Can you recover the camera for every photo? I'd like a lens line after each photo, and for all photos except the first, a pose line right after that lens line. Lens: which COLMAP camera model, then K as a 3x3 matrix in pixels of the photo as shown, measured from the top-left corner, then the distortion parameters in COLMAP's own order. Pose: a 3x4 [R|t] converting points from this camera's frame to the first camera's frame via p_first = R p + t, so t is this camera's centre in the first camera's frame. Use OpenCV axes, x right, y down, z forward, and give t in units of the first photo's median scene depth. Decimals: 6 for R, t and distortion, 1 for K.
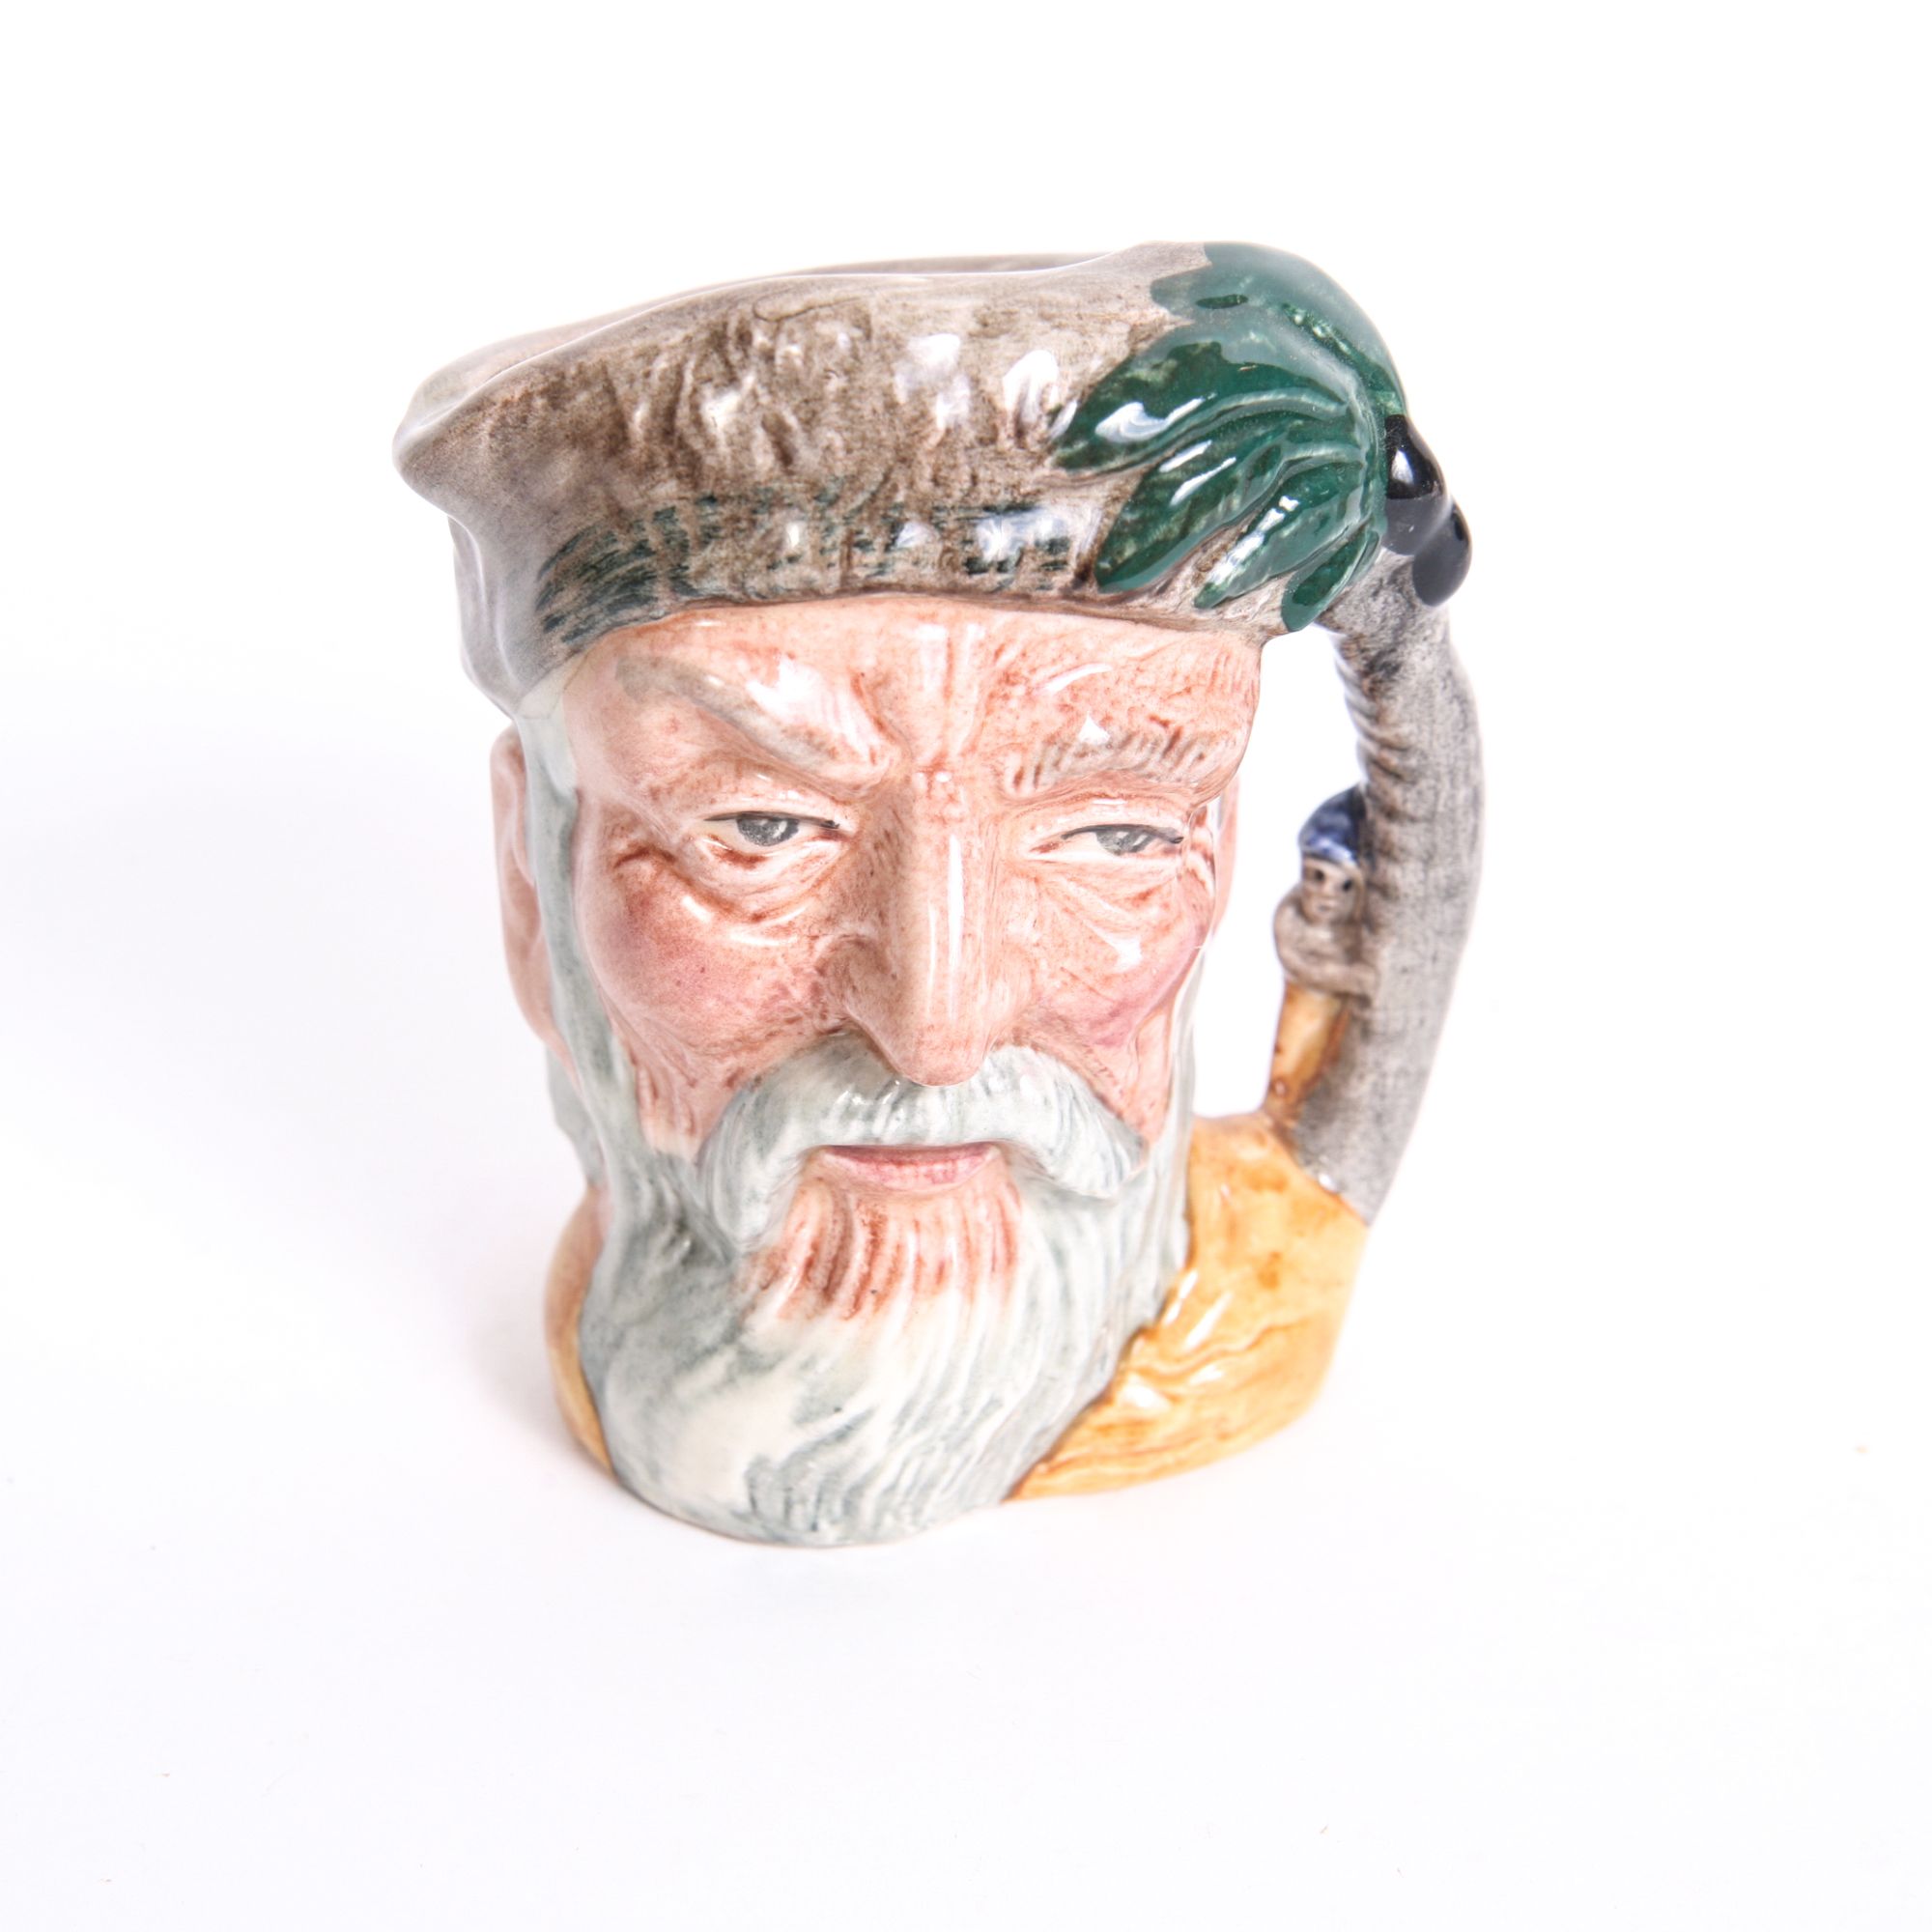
lens RADIAL K [[5144.1, 0, 966.0], [0, 5144.1, 966.0], [0, 0, 1]] dist [0.035267, -0.109982]
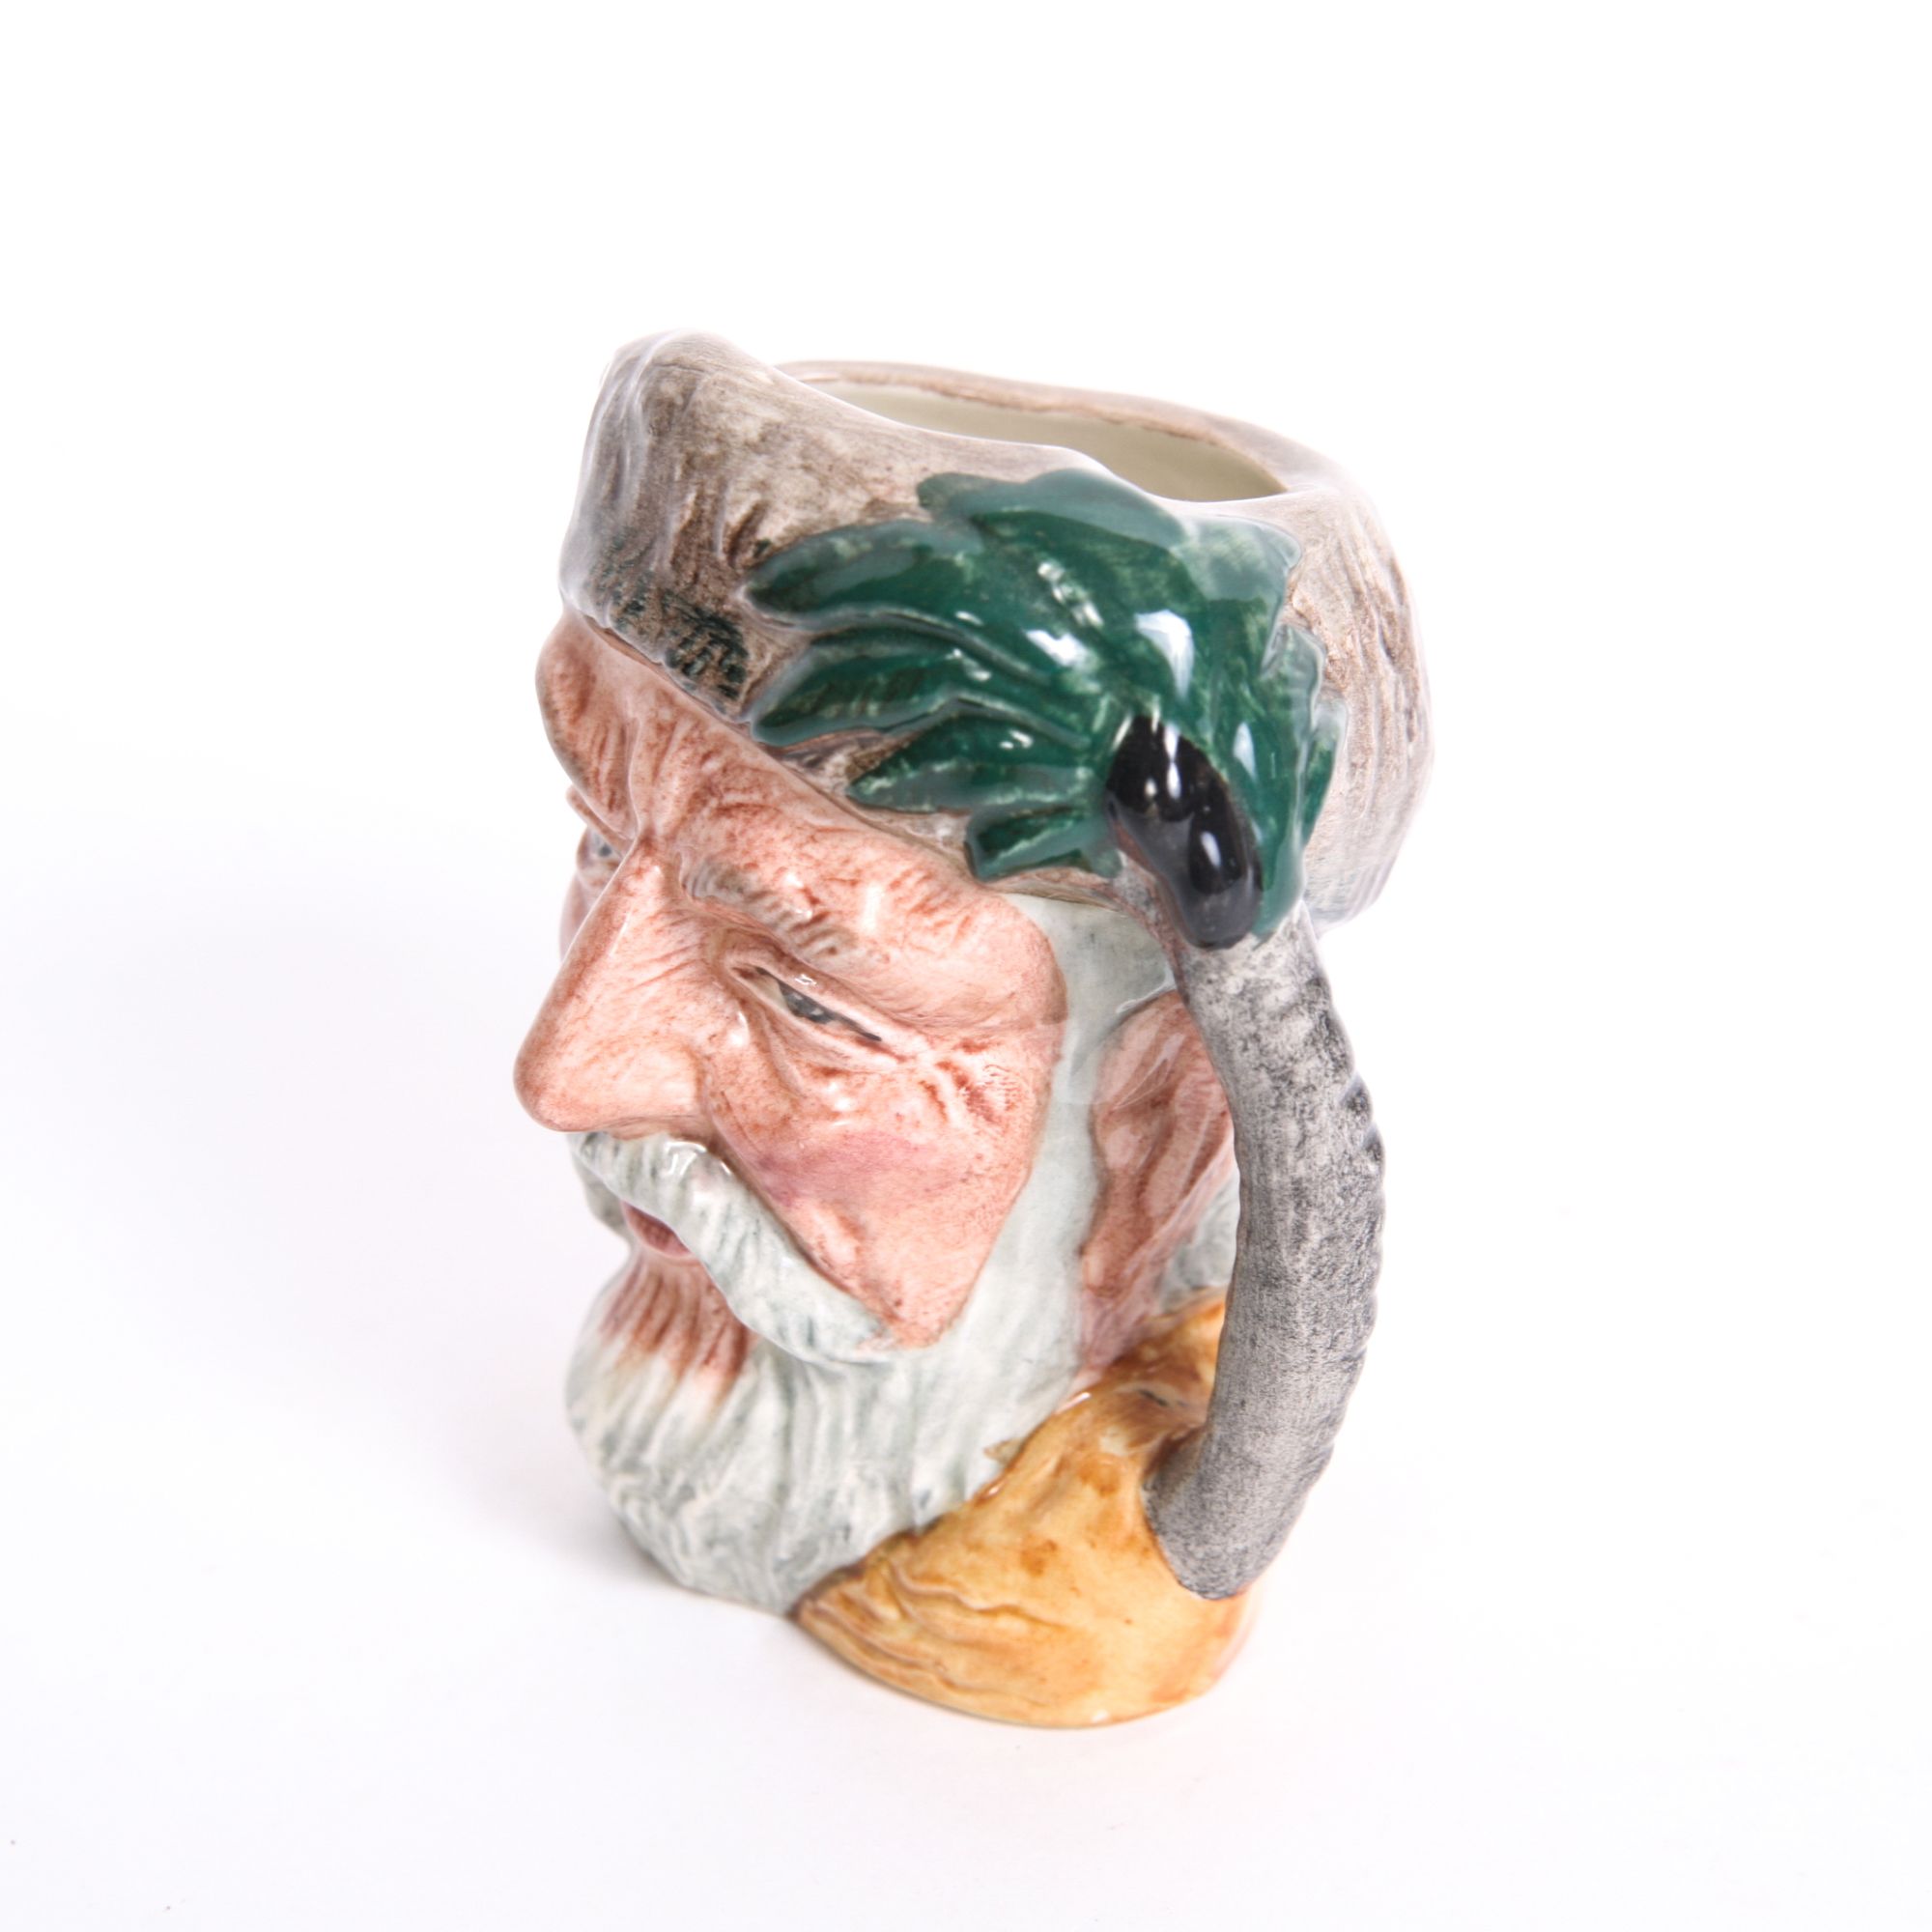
lens RADIAL K [[5144.1, 0, 966.0], [0, 5144.1, 966.0], [0, 0, 1]] dist [0.035267, -0.109982]
pose [[0.482557, 0.408840, -0.774589, 0.799645], [-0.397429, 0.890295, 0.222318, -0.260473], [0.780505, 0.200563, 0.592103, 0.451649]]
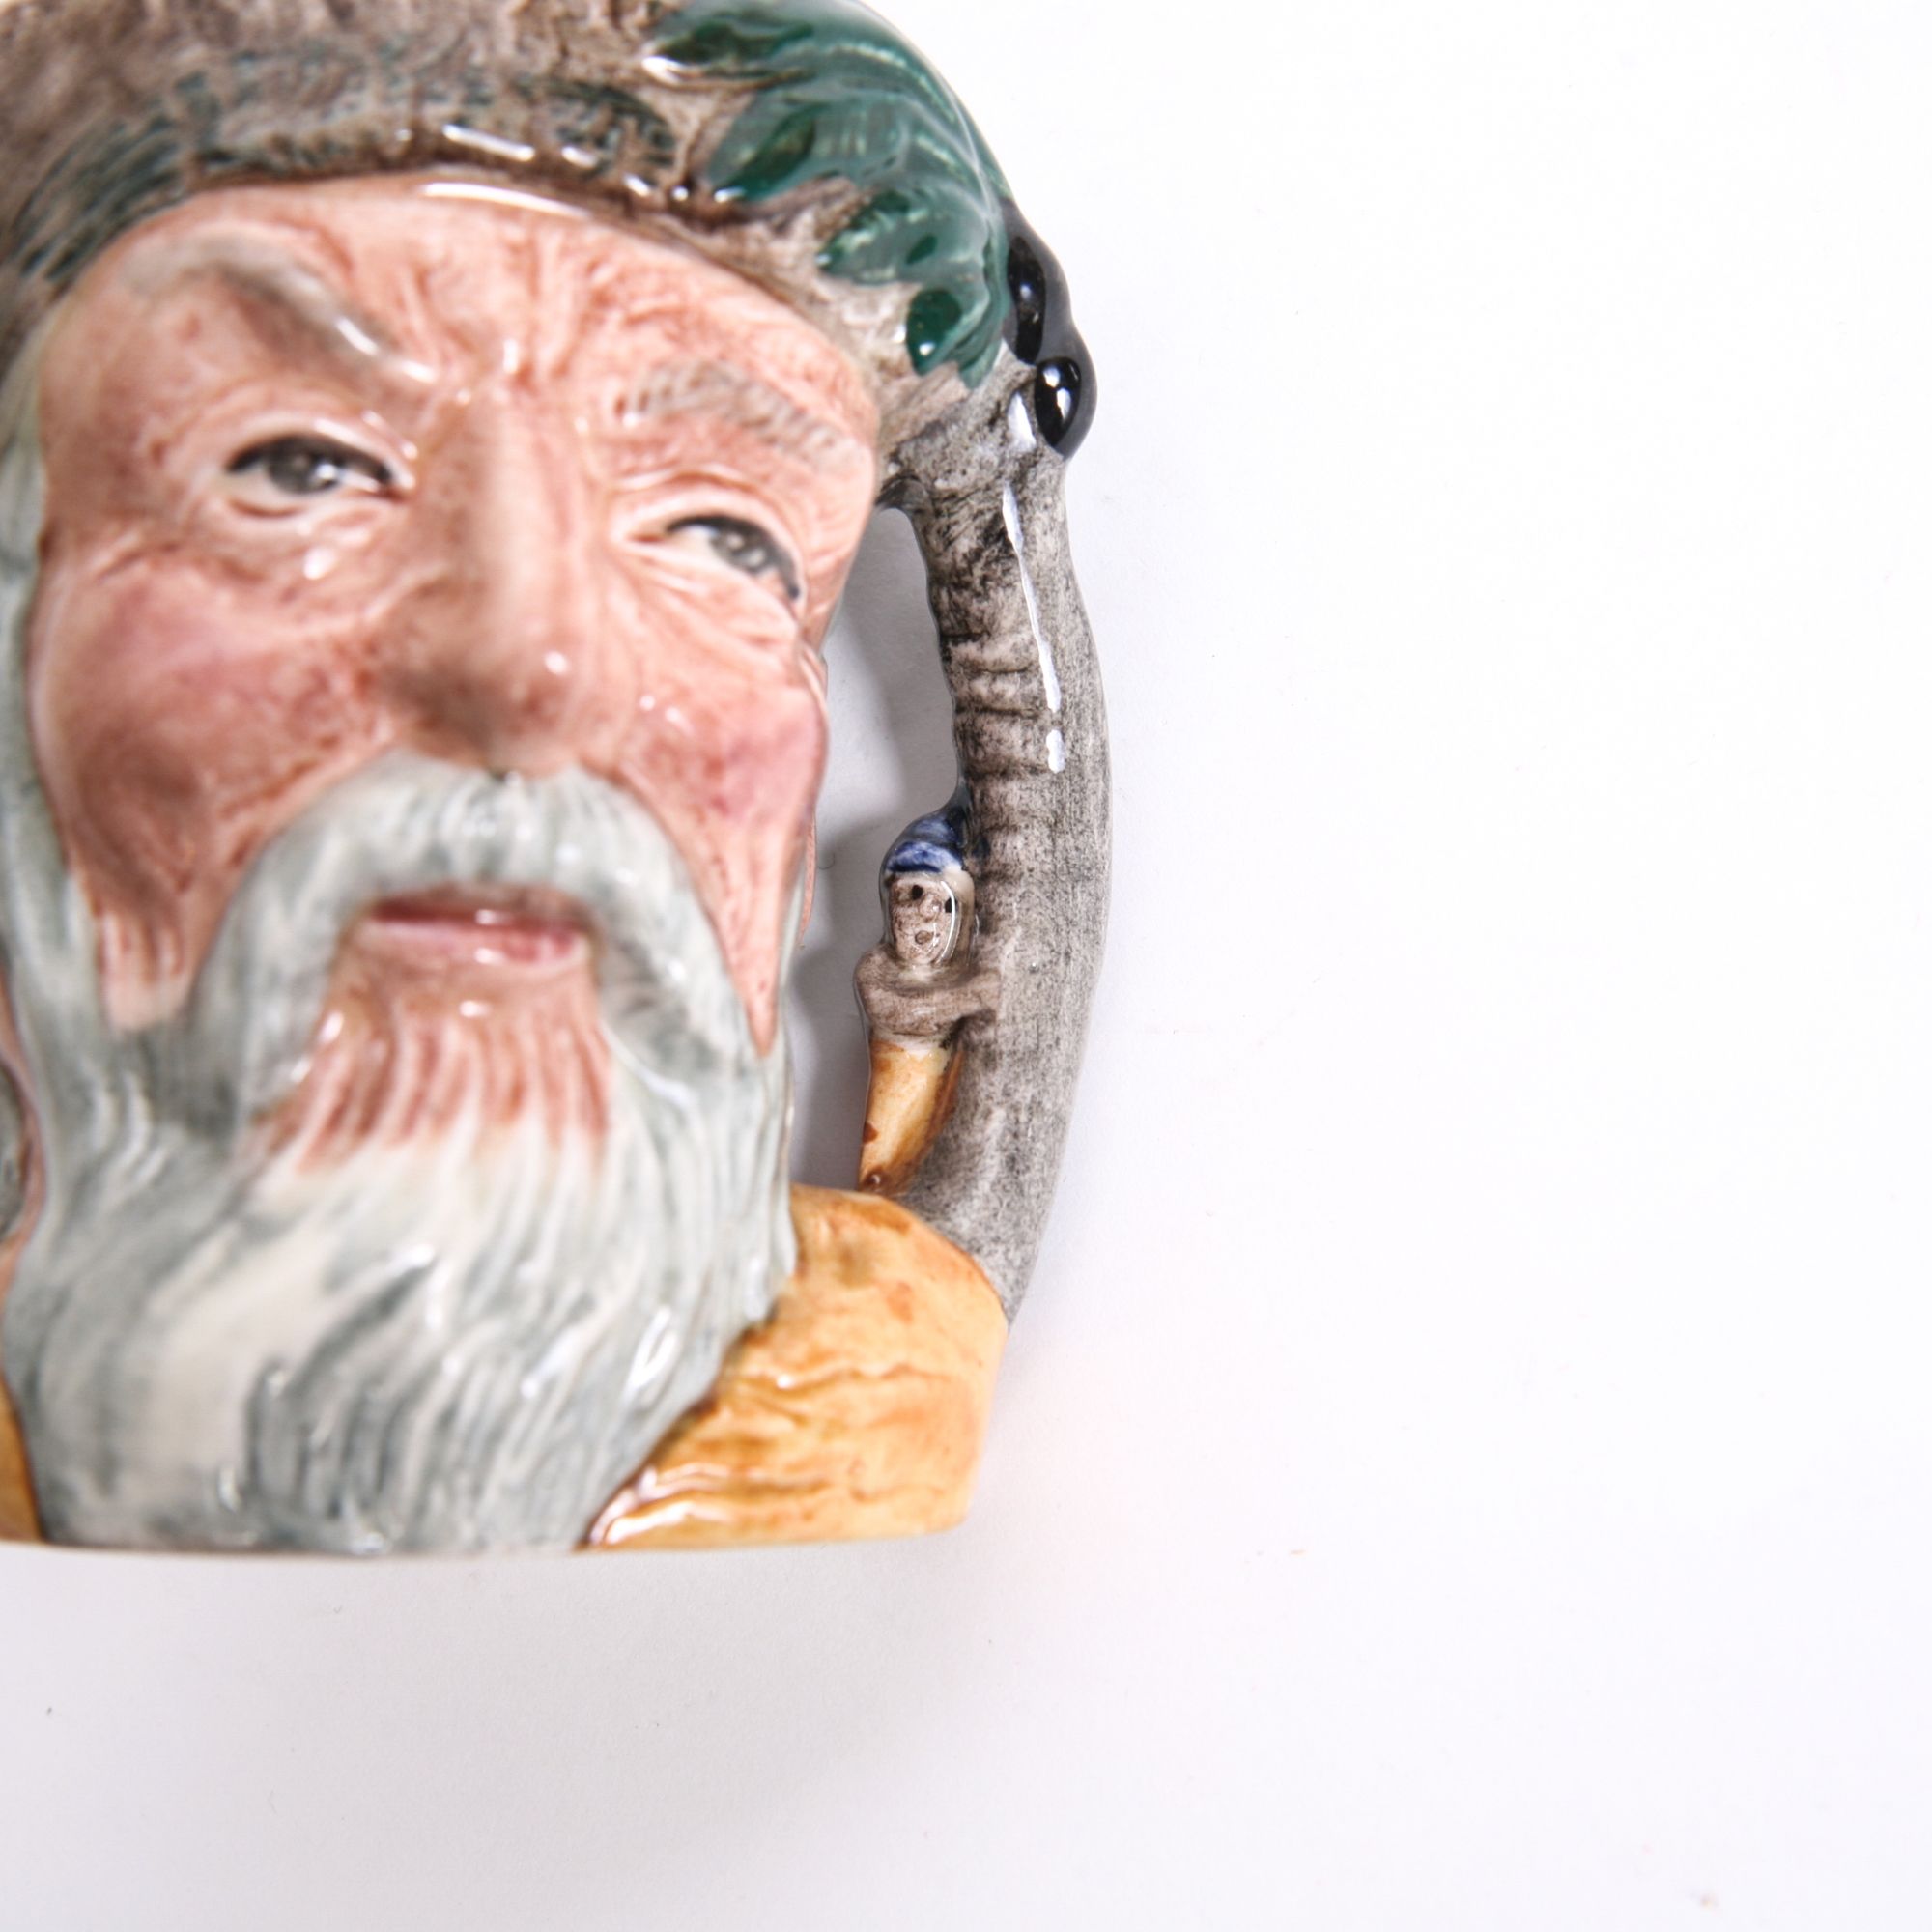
lens RADIAL K [[4992.9, 0, 966.0], [0, 4992.9, 966.0], [0, 0, 1]] dist [0.003896, -0.150540]
pose [[0.978214, 0.024630, 0.206131, -0.095584], [0.092267, 0.837892, -0.537982, 0.460992], [-0.185966, 0.545280, 0.817365, 0.387496]]
